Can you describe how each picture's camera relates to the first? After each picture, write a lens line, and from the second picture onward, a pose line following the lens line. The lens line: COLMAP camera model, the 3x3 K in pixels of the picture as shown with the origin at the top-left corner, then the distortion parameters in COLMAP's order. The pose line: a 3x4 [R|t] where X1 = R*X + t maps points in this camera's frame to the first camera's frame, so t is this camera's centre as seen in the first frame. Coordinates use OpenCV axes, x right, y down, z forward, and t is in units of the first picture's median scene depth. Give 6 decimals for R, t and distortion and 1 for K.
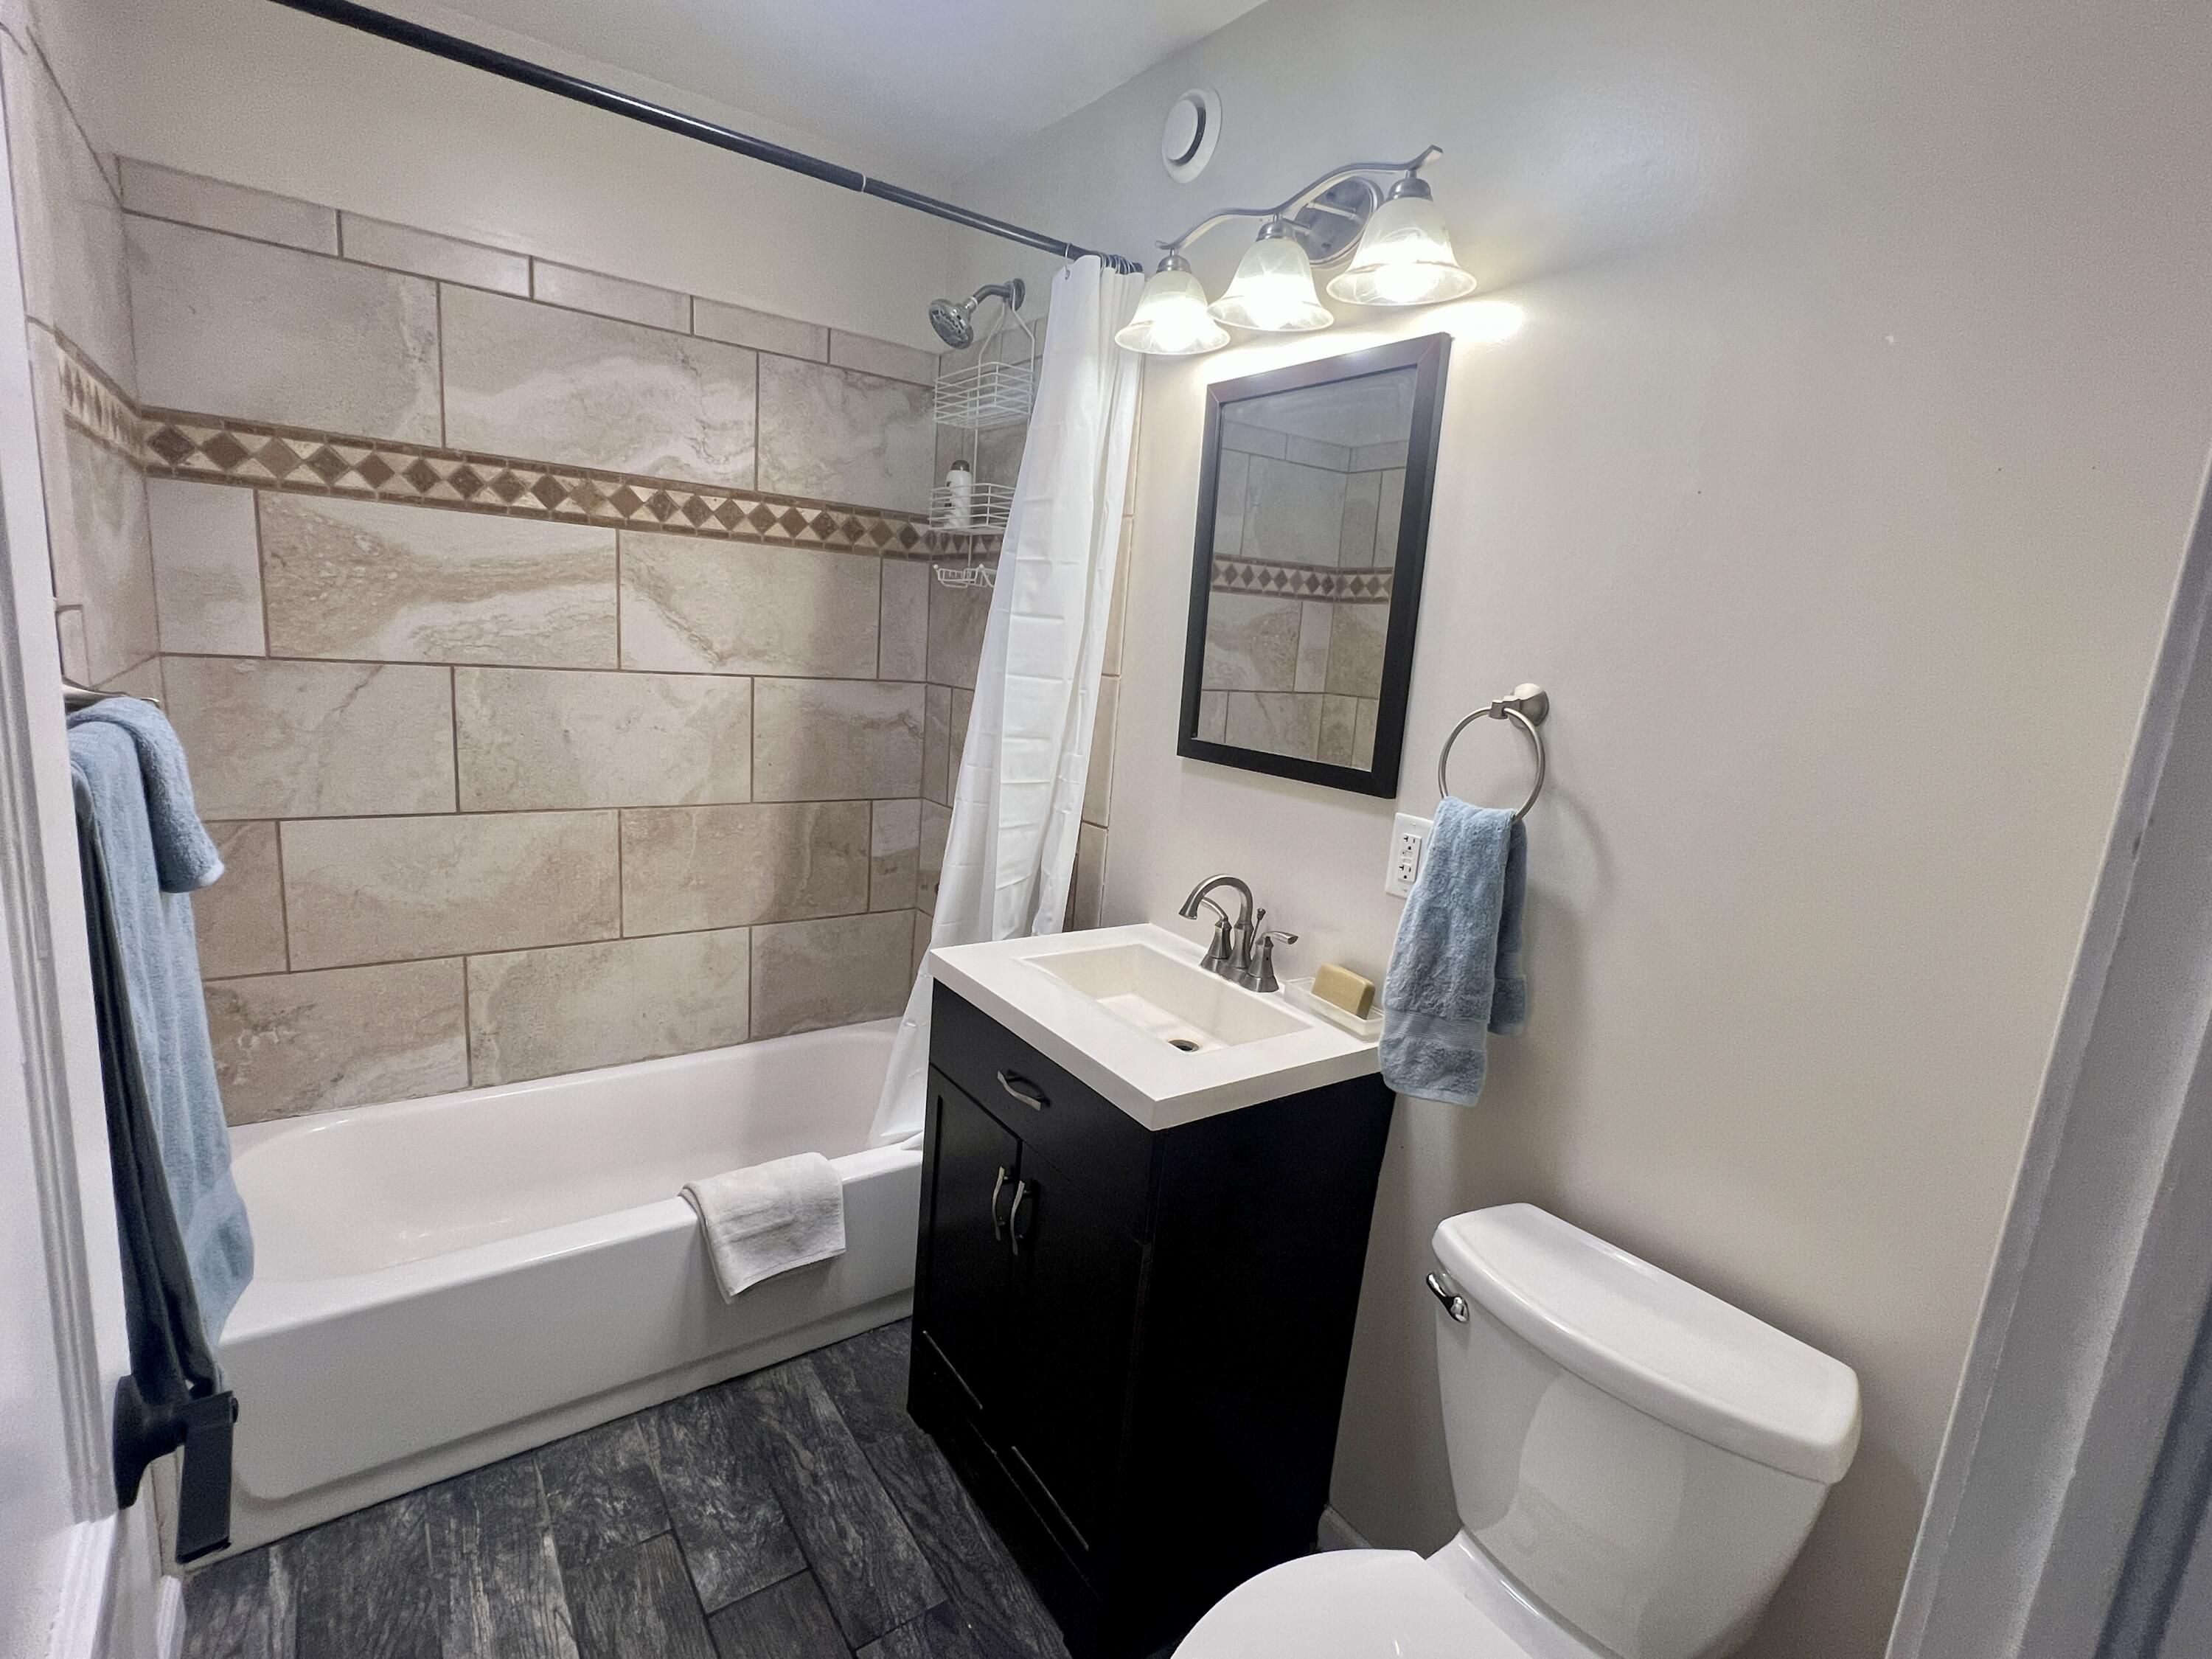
lens RADIAL K [[1048.5, 0, 1104.2], [0, 1048.5, 830.5], [0, 0, 1]] dist [-0.003406, 0.001637]
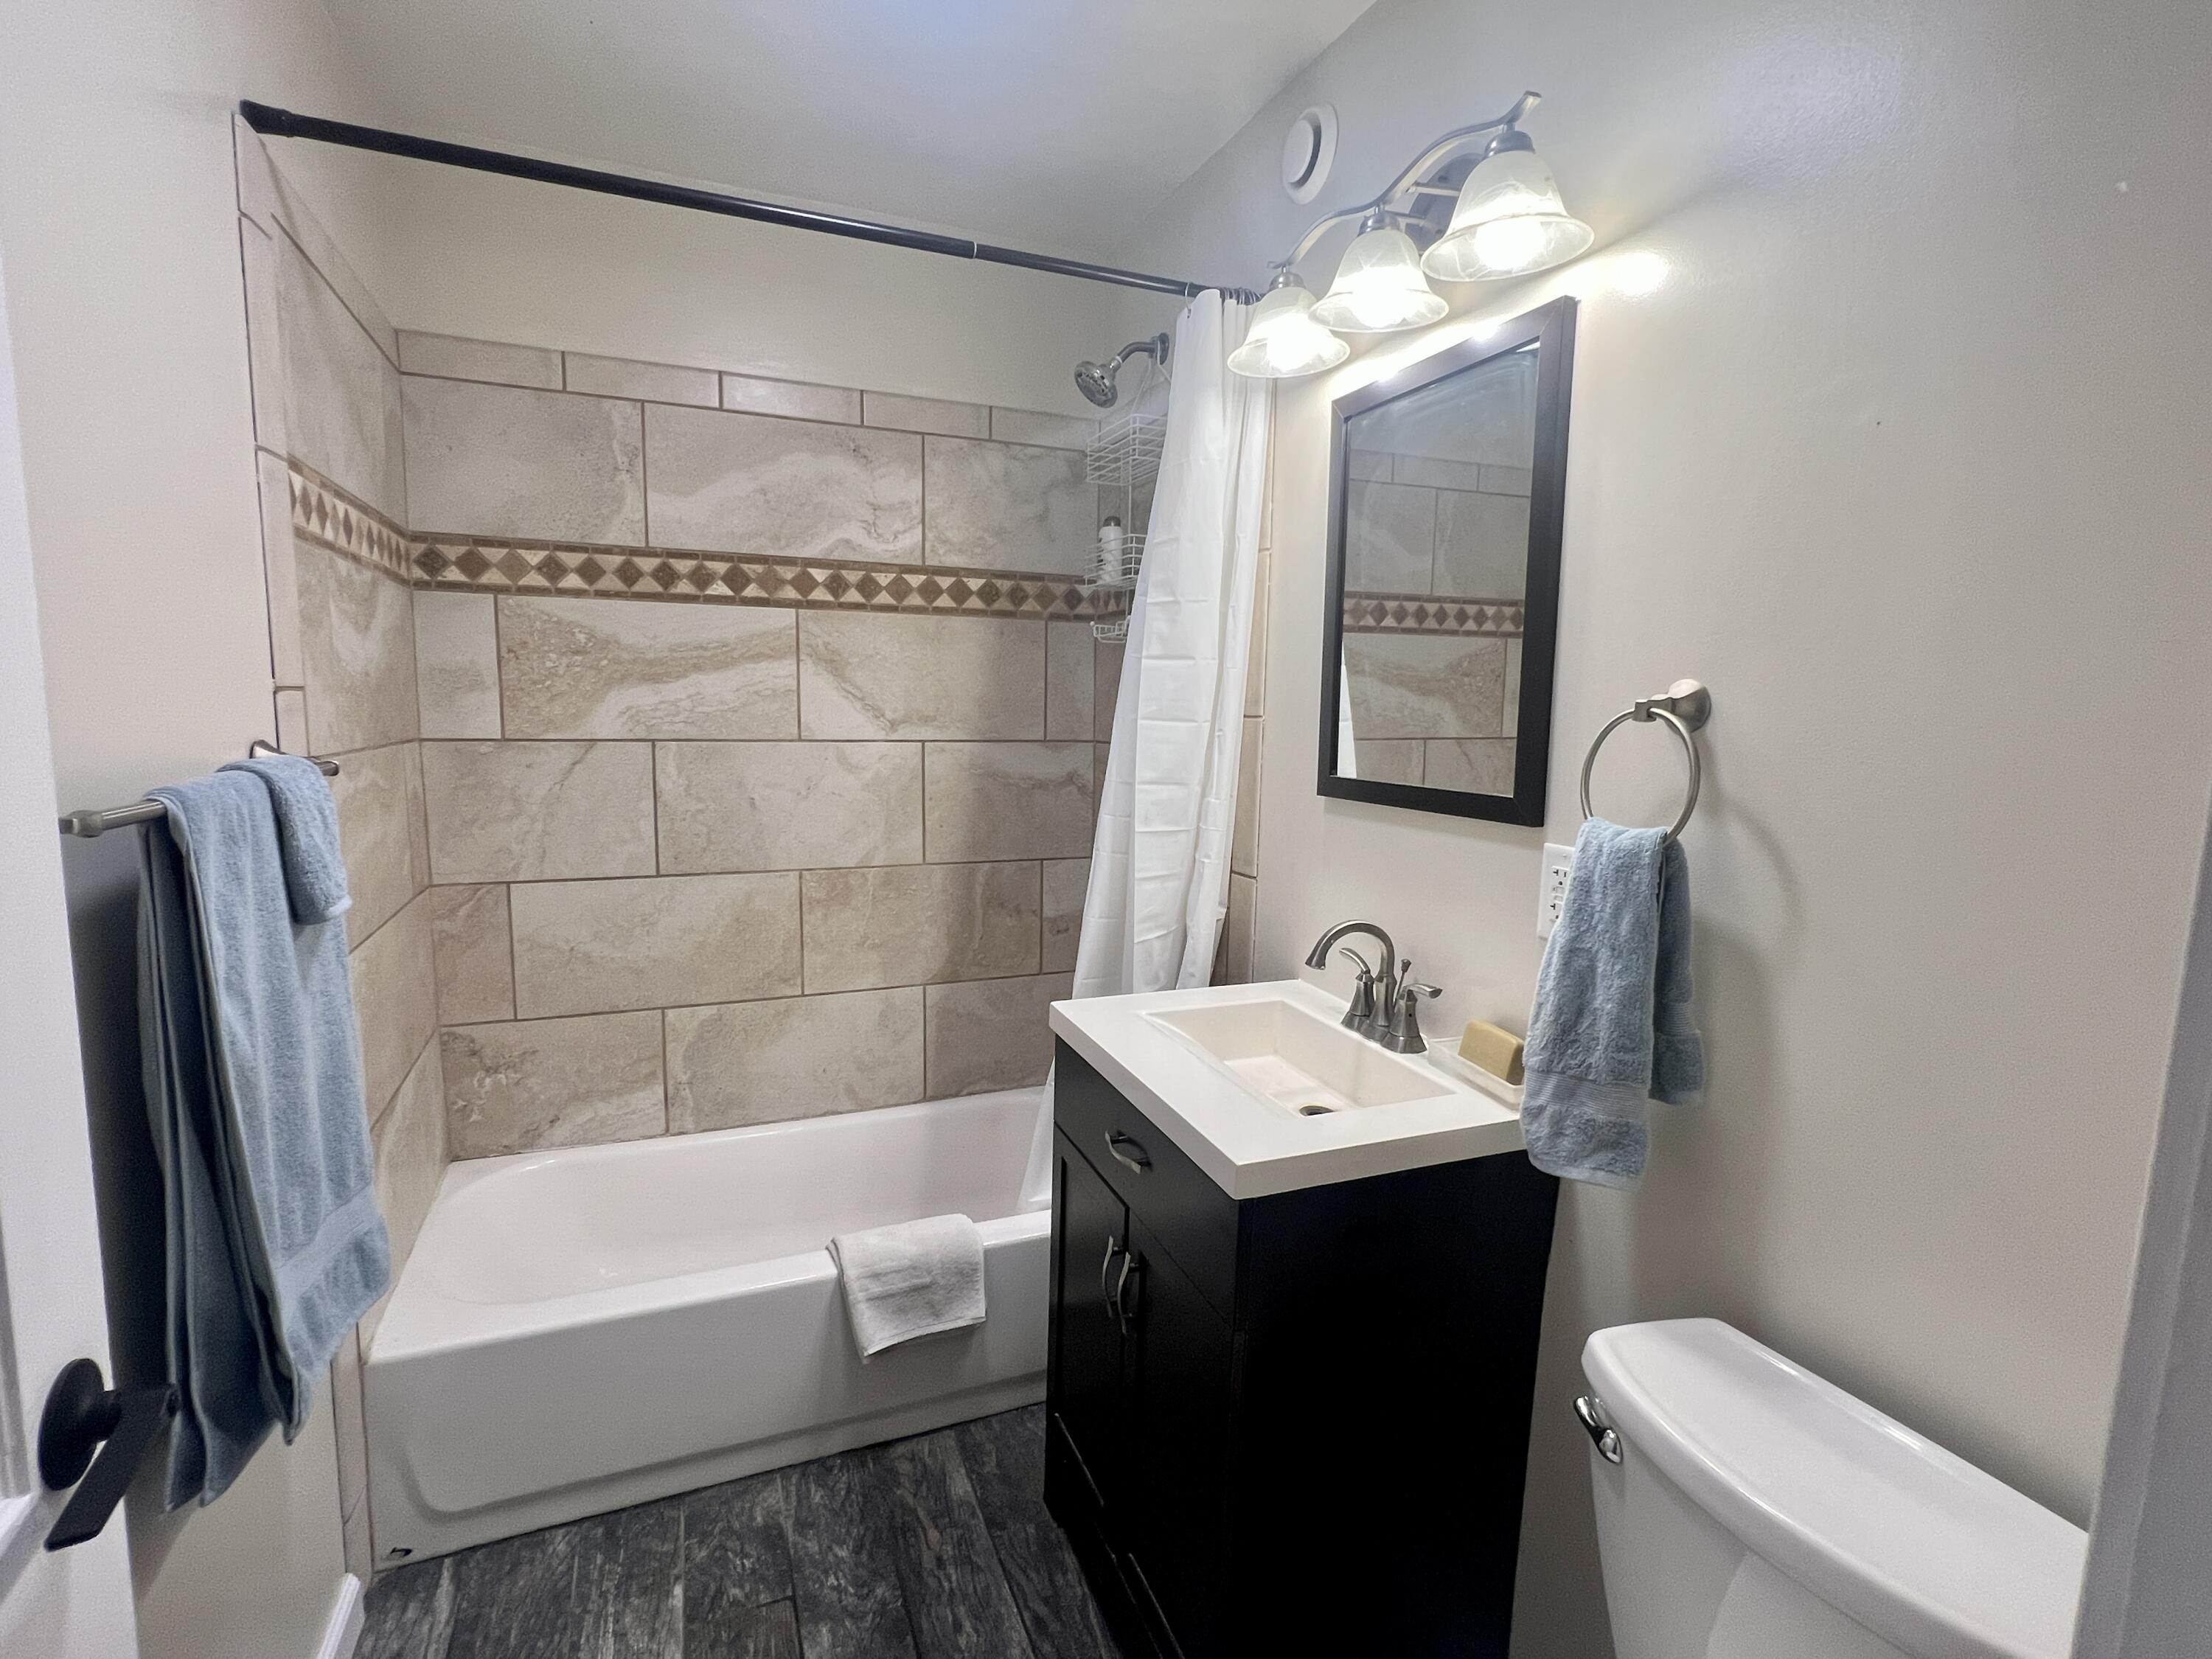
lens RADIAL K [[1048.5, 0, 1103.8], [0, 1048.5, 830.8], [0, 0, 1]] dist [-0.003406, 0.001637]
pose [[0.971302, -0.028423, -0.236143, 0.107043], [0.010828, 0.997089, -0.075476, 0.028145], [0.237601, 0.070753, 0.968783, 0.062676]]
